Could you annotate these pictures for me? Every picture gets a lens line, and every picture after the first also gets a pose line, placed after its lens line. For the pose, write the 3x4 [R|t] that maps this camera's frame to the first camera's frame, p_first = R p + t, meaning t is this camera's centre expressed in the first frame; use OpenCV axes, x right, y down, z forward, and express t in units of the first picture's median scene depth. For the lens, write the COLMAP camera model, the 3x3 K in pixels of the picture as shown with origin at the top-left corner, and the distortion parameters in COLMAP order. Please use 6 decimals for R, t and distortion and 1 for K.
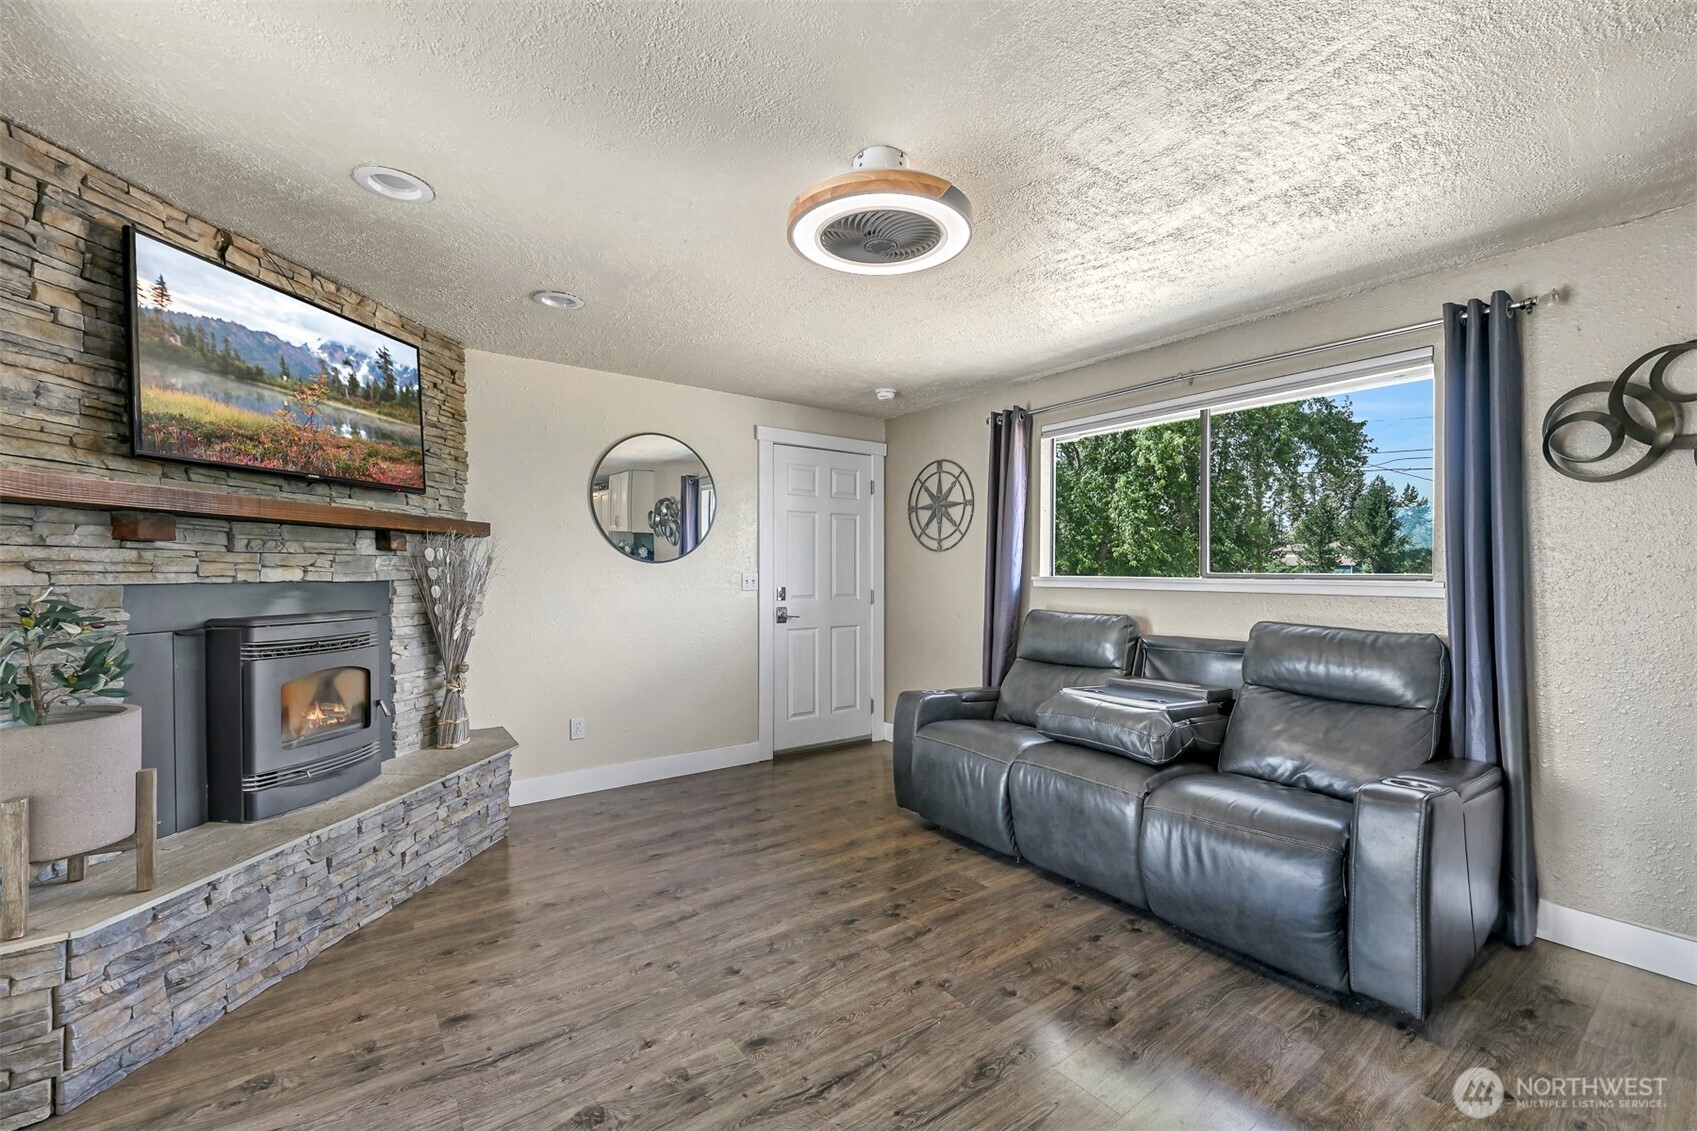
lens RADIAL K [[692.4, 0, 856.7], [0, 692.4, 570.8], [0, 0, 1]] dist [0.000997, 0.000233]
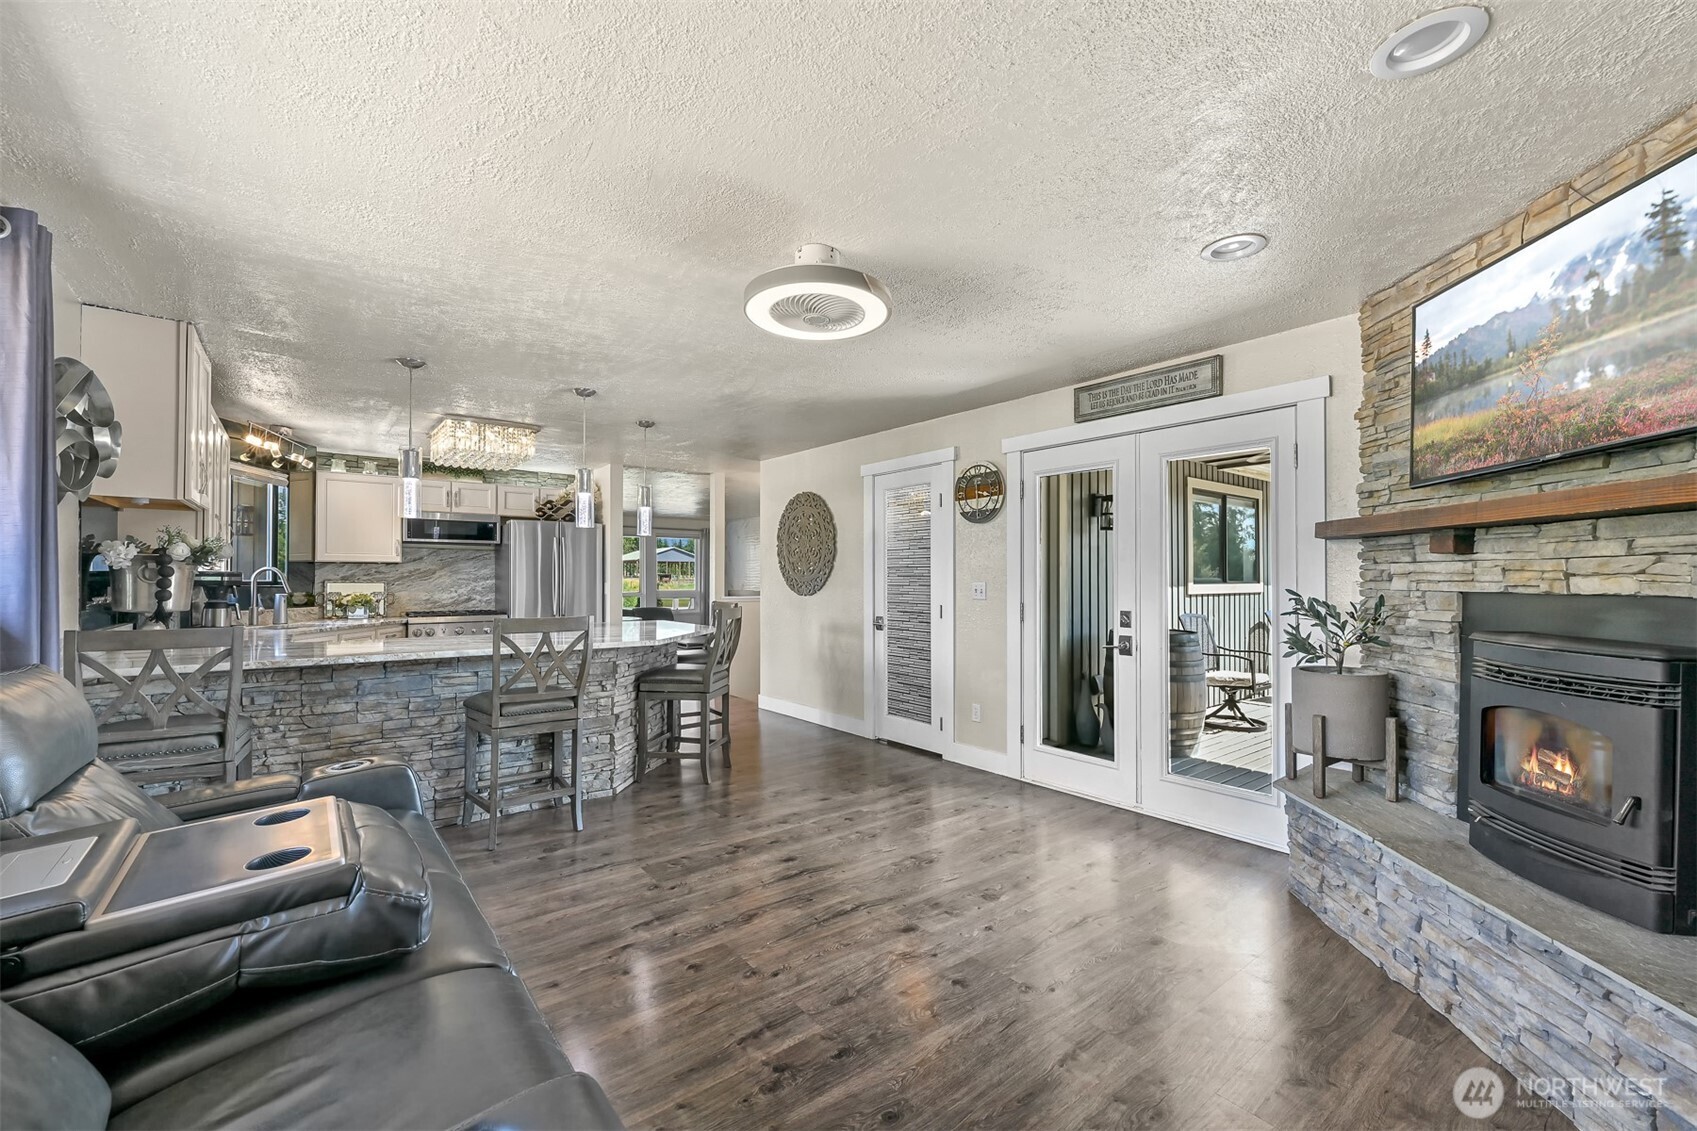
lens RADIAL K [[786.7, 0, 848.5], [0, 786.7, 565.5], [0, 0, 1]] dist [0.024940, -0.000482]
pose [[-0.999882, -0.002022, -0.015210, -0.001323], [-0.001960, 0.999990, -0.004058, -0.014210], [0.015218, -0.004028, -0.999876, 1.879593]]
